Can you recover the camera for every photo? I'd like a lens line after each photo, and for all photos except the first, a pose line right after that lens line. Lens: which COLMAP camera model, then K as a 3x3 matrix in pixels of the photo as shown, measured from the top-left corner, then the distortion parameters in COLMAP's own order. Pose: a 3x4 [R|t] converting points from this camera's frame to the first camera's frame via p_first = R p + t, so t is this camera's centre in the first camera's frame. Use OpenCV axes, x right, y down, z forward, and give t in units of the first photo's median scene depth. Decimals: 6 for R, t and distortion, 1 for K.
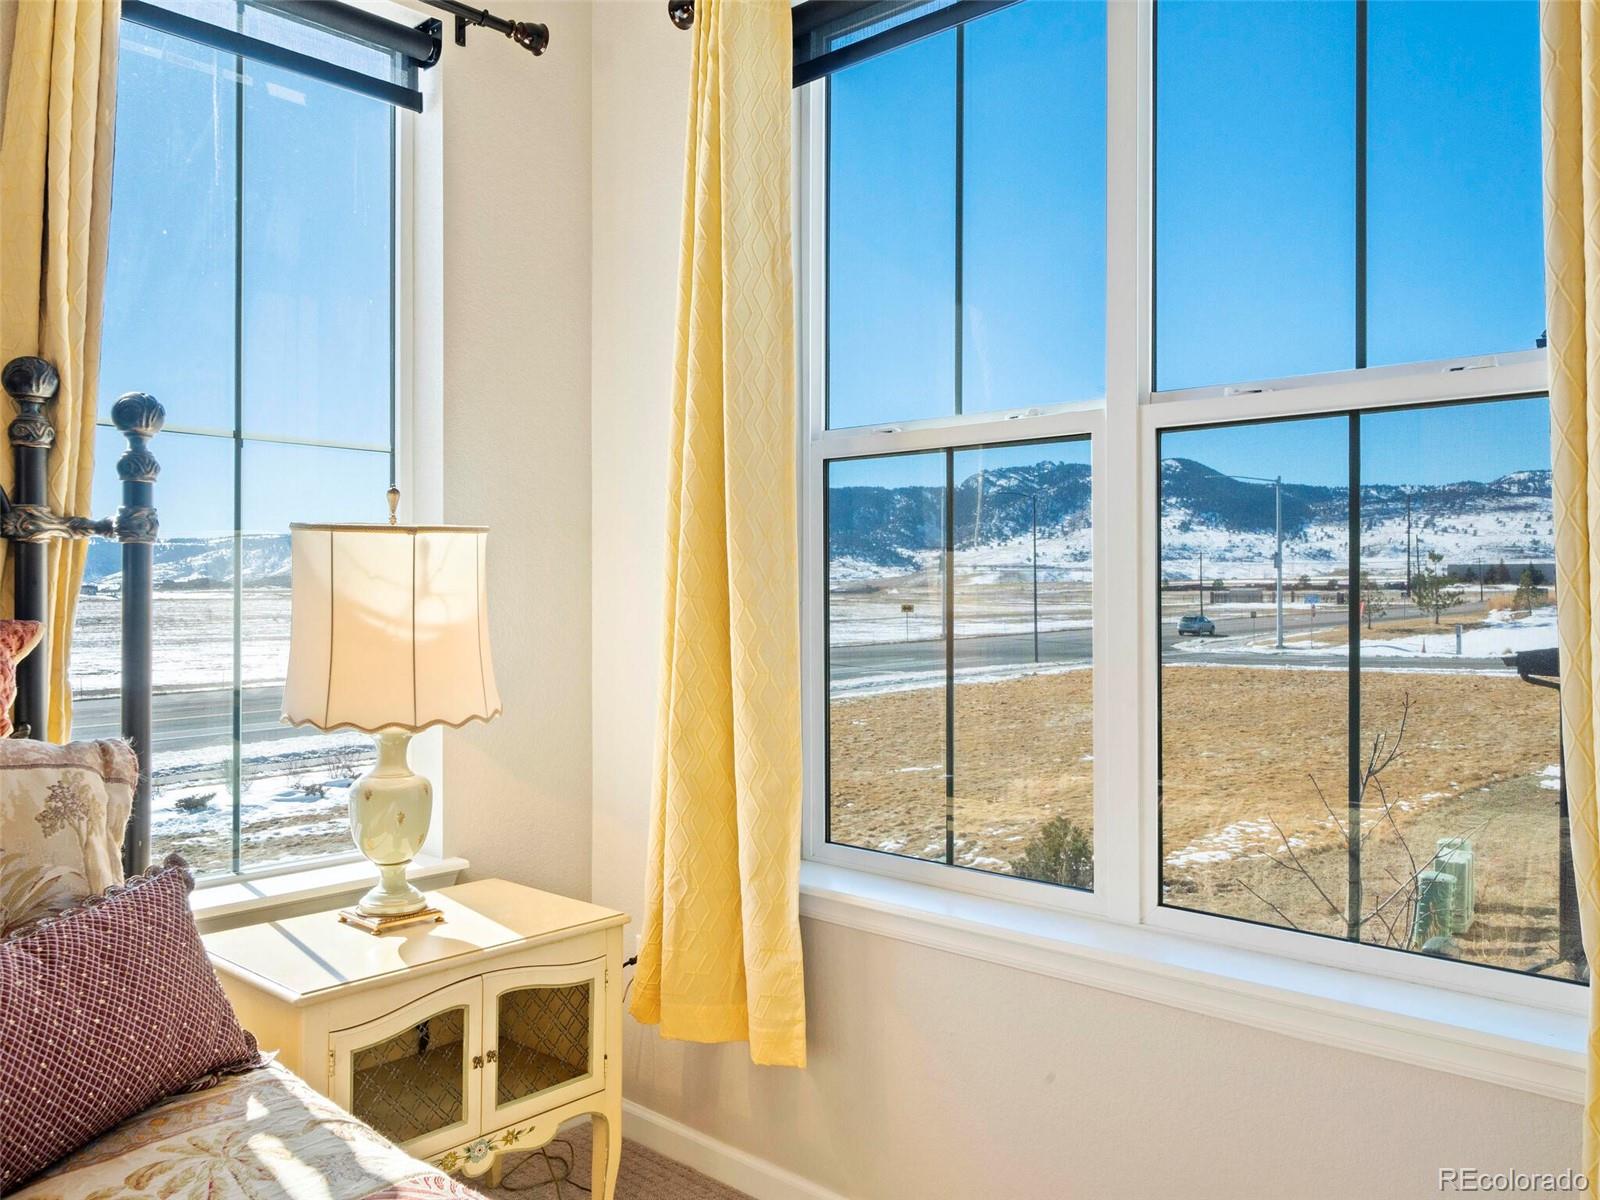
lens RADIAL K [[1229.4, 0, 799.0], [0, 1229.4, 601.6], [0, 0, 1]] dist [-0.006891, -0.000388]
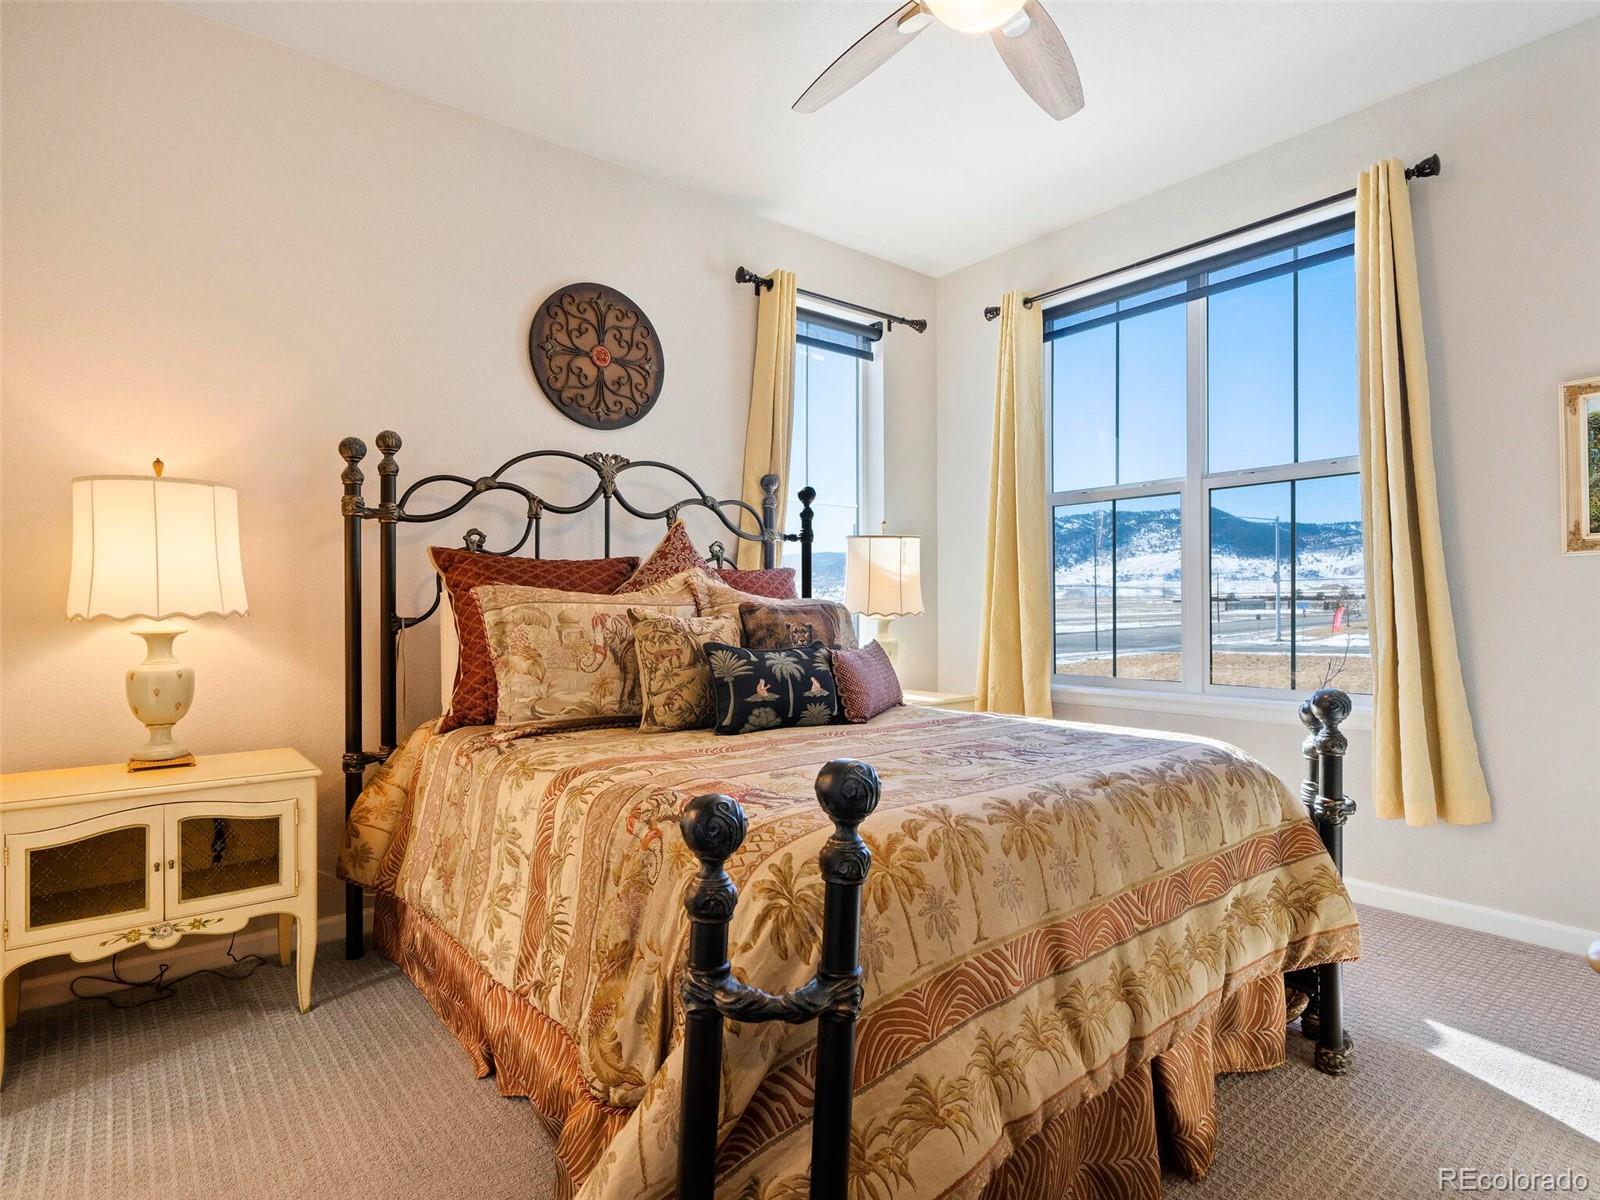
lens RADIAL K [[846.1, 0, 803.5], [0, 846.1, 619.4], [0, 0, 1]] dist [-0.018431, -0.000261]
pose [[0.990021, -0.008510, -0.140660, -0.241497], [0.009664, 0.999925, 0.007523, 0.087554], [0.140586, -0.008808, 0.990029, -0.682467]]
